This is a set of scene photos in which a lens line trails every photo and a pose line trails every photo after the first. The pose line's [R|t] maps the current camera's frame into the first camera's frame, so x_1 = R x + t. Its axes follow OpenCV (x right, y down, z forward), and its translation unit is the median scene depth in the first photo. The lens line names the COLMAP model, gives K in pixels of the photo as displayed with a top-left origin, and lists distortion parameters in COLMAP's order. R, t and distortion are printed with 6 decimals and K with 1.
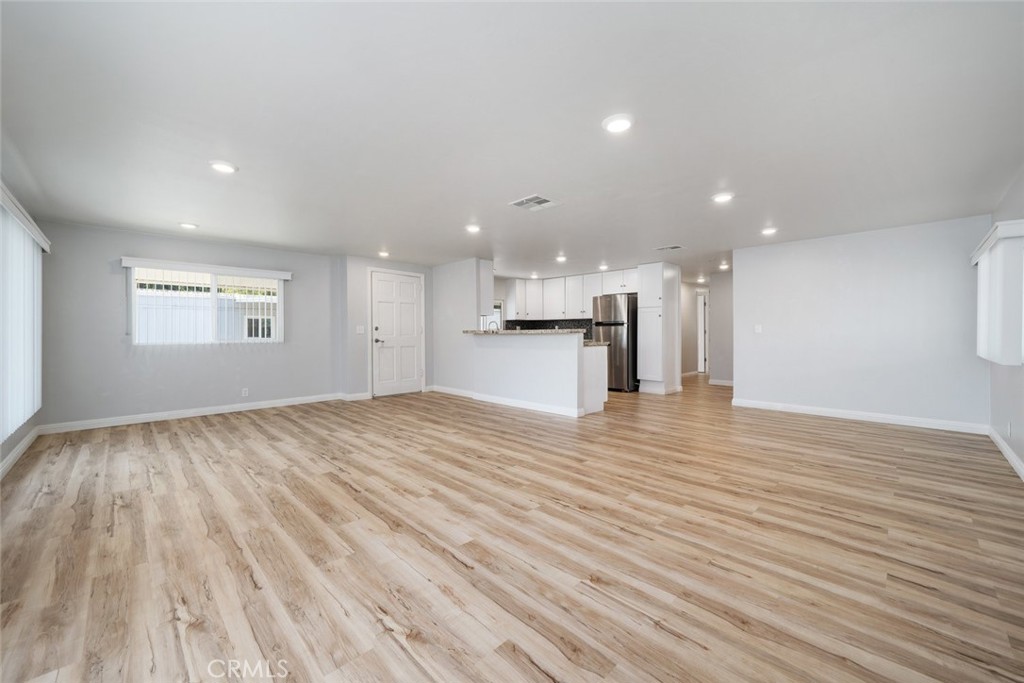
lens RADIAL K [[398.6, 0, 507.5], [0, 398.6, 338.6], [0, 0, 1]] dist [-0.001230, 0.000292]
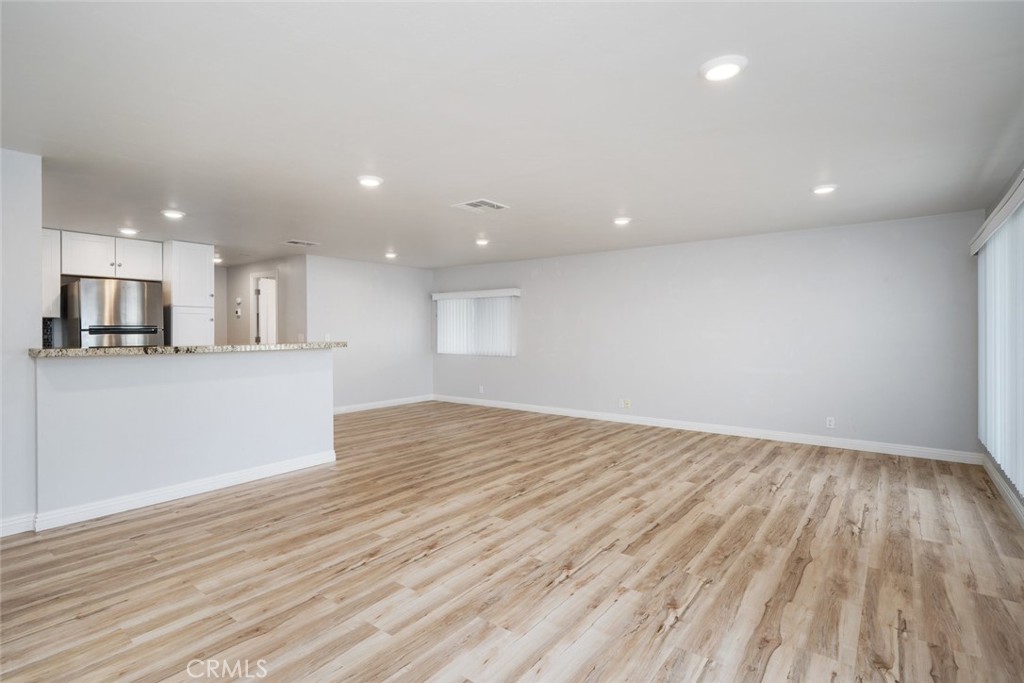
lens RADIAL K [[507.7, 0, 511.5], [0, 507.7, 317.6], [0, 0, 1]] dist [0.001396, -0.000553]
pose [[-0.152482, 0.029854, 0.987855, -1.230160], [0.016683, 0.999479, -0.027630, -0.053824], [-0.988165, 0.012267, -0.152900, 1.242370]]
